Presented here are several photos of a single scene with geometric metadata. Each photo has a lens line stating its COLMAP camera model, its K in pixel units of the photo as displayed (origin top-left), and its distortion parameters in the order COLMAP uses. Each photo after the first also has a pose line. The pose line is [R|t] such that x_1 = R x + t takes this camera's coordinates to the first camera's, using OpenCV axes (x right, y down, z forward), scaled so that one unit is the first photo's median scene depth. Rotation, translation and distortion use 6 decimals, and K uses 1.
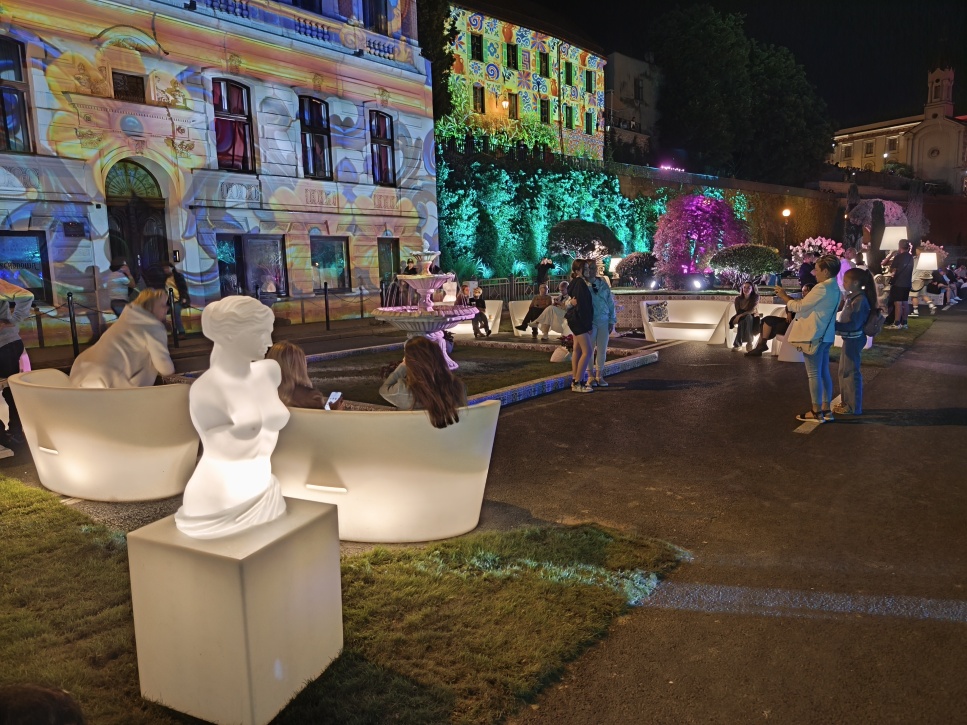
lens RADIAL K [[668.2, 0, 485.8], [0, 668.2, 358.6], [0, 0, 1]] dist [0.021171, -0.034406]
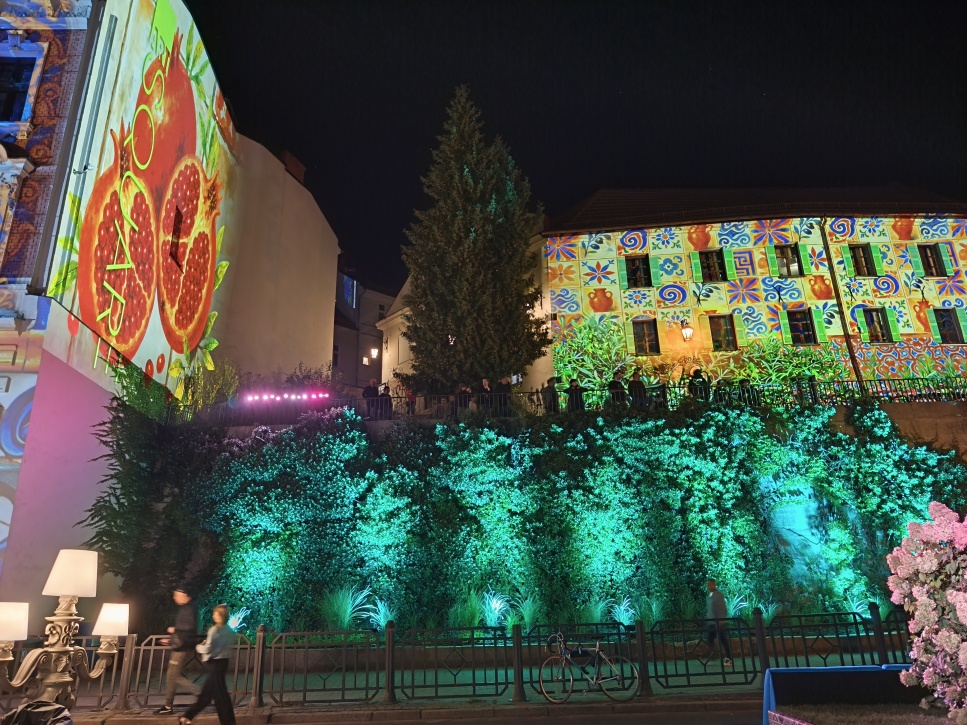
lens RADIAL K [[668.2, 0, 482.2], [0, 668.2, 367.7], [0, 0, 1]] dist [0.021171, -0.034406]
pose [[0.646193, -0.233358, -0.726621, 0.347378], [-0.109842, 0.913753, -0.391139, -0.077693], [0.755228, 0.332565, 0.564829, 0.491481]]
